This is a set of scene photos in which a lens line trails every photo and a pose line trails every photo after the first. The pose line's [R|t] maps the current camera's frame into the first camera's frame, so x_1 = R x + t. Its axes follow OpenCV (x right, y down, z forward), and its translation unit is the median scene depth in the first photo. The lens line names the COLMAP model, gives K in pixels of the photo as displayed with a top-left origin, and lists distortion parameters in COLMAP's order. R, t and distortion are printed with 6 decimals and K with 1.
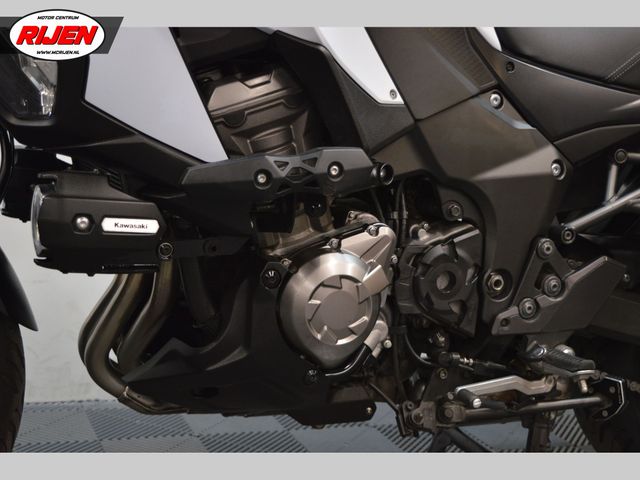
lens RADIAL K [[1019.7, 0, 324.1], [0, 1019.7, 238.9], [0, 0, 1]] dist [0.036393, 0.000000]
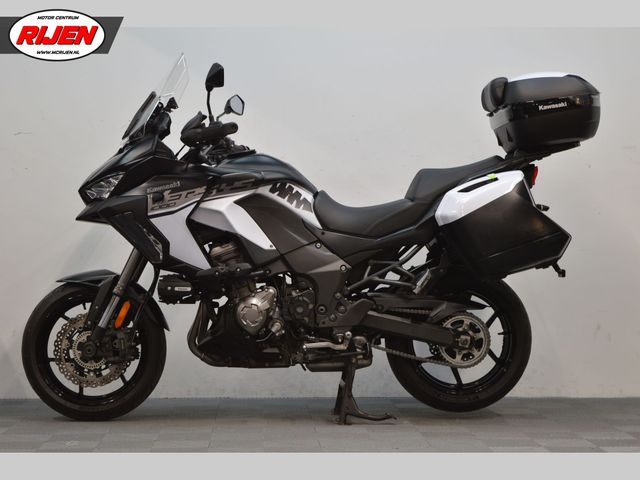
lens RADIAL K [[1463.1, 0, 319.5], [0, 1463.1, 239.8], [0, 0, 1]] dist [0.151149, 0.000000]
pose [[0.942527, -0.075260, -0.325543, 1.566738], [0.023921, 0.987002, -0.158921, 0.519510], [0.333271, 0.142000, 0.932076, -2.932774]]
